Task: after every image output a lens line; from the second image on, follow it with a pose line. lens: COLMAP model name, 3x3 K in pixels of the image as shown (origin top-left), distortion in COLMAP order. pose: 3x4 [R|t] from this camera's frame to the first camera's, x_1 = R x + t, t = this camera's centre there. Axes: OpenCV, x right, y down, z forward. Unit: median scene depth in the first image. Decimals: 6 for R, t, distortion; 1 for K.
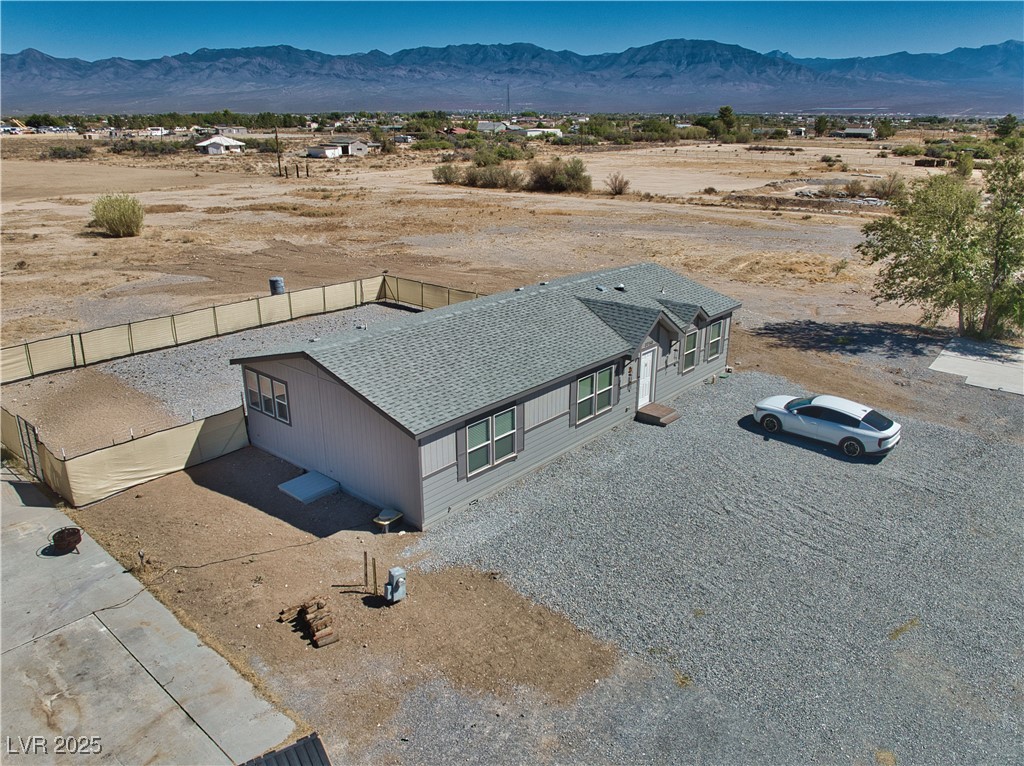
lens RADIAL K [[749.9, 0, 512.7], [0, 749.9, 358.2], [0, 0, 1]] dist [-0.043342, -0.002877]
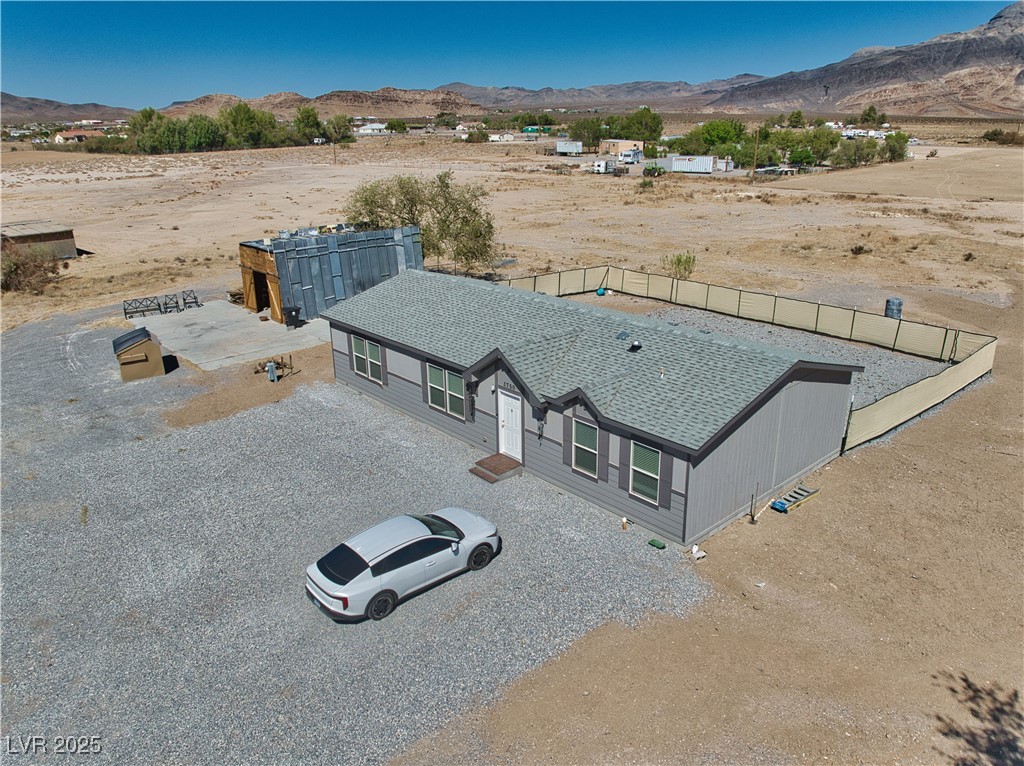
lens RADIAL K [[749.9, 0, 515.3], [0, 749.9, 380.4], [0, 0, 1]] dist [-0.043342, -0.002877]
pose [[-0.115016, 0.326645, -0.938123, 0.319603], [-0.294492, 0.890724, 0.346246, -0.104839], [0.948708, 0.316093, -0.006254, 0.334503]]
